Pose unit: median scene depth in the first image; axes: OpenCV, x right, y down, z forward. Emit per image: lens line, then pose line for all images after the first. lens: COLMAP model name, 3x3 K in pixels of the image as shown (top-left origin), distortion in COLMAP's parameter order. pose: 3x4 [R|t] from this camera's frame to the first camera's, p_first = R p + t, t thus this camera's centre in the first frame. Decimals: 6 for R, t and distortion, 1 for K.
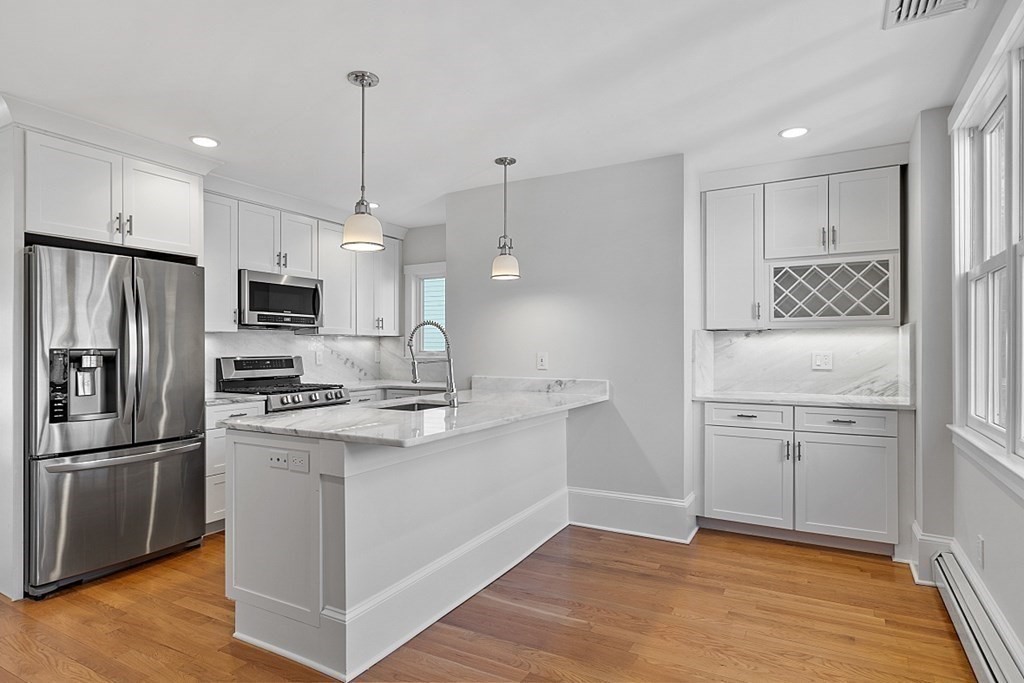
lens RADIAL K [[580.7, 0, 497.1], [0, 580.7, 344.9], [0, 0, 1]] dist [0.001070, 0.000058]
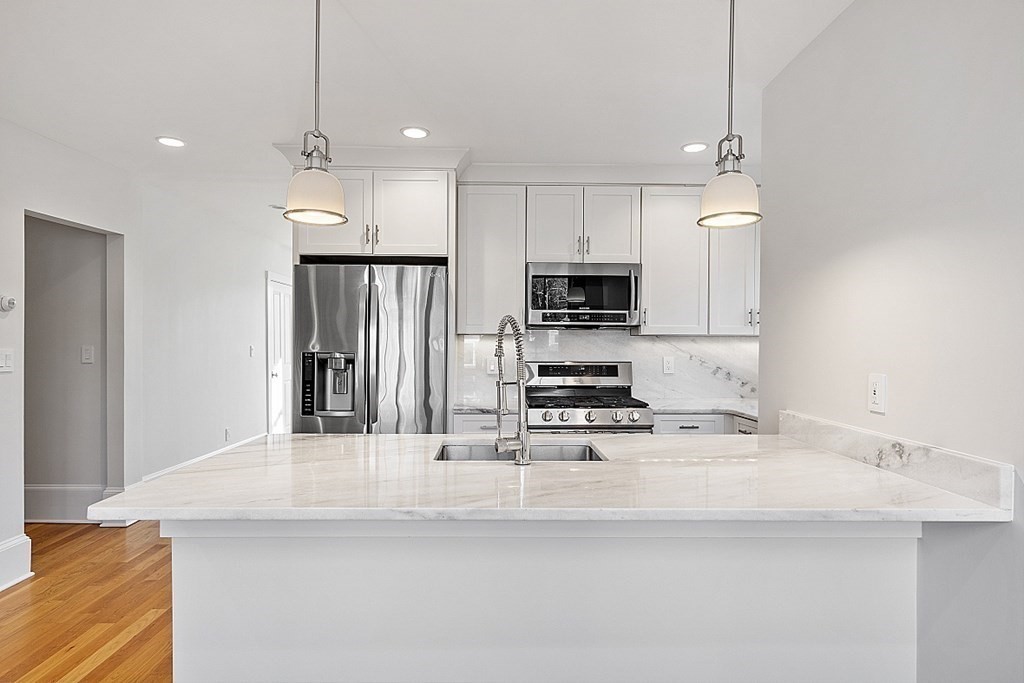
lens RADIAL K [[580.7, 0, 497.1], [0, 580.7, 344.9], [0, 0, 1]] dist [0.001070, 0.000058]
pose [[0.505889, 0.006923, -0.862571, 0.315063], [-0.002534, 0.999975, 0.006540, -0.011250], [0.862595, -0.001122, 0.505894, 0.533522]]
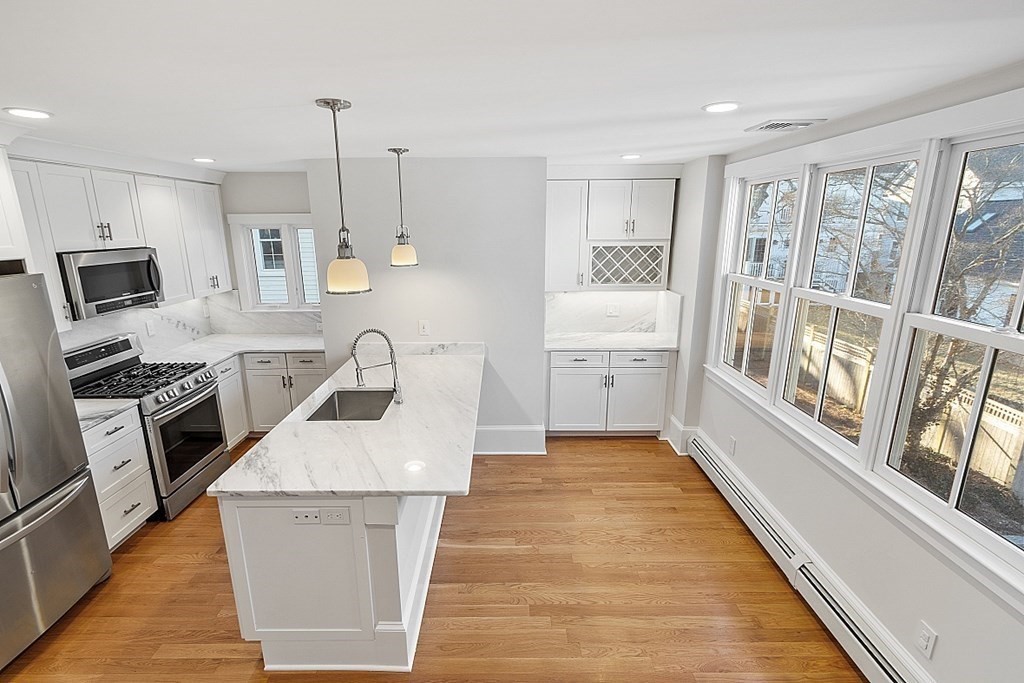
lens RADIAL K [[494.1, 0, 502.5], [0, 494.1, 346.3], [0, 0, 1]] dist [0.000873, -0.000175]
pose [[0.864101, -0.126488, 0.487165, -0.273080], [0.000765, 0.968236, 0.250036, -0.184122], [-0.503317, -0.215684, 0.836751, 0.092423]]
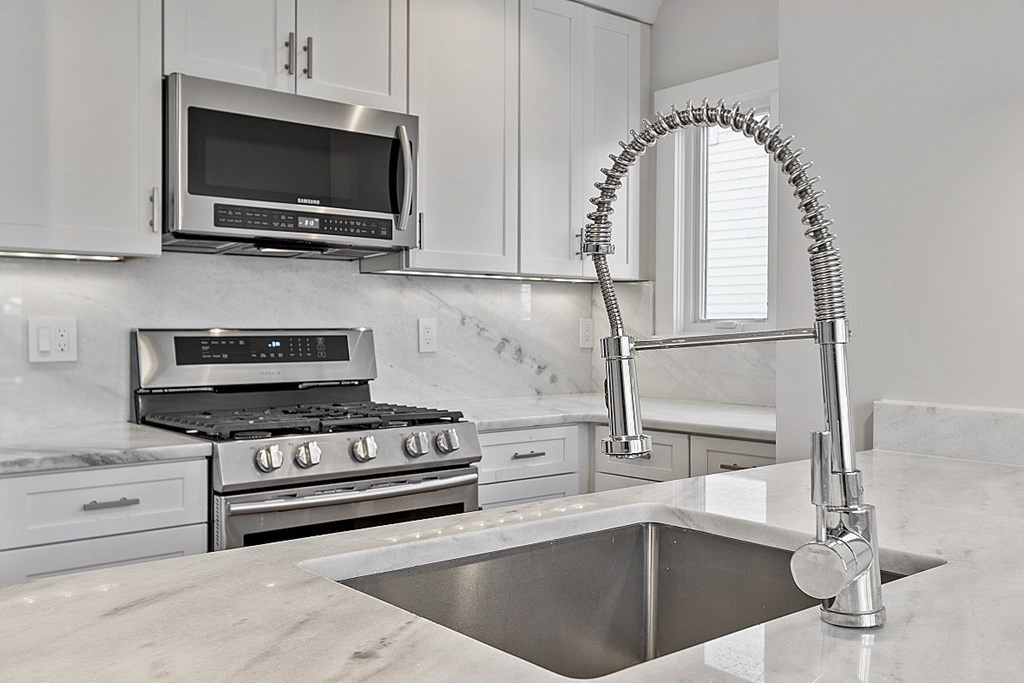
lens RADIAL K [[944.3, 0, 495.4], [0, 944.3, 341.7], [0, 0, 1]] dist [-0.002577, -0.001572]
pose [[0.936382, 0.010553, -0.350825, -0.058874], [-0.004146, 0.999811, 0.019008, 0.019081], [0.350959, -0.016344, 0.936248, 0.557958]]
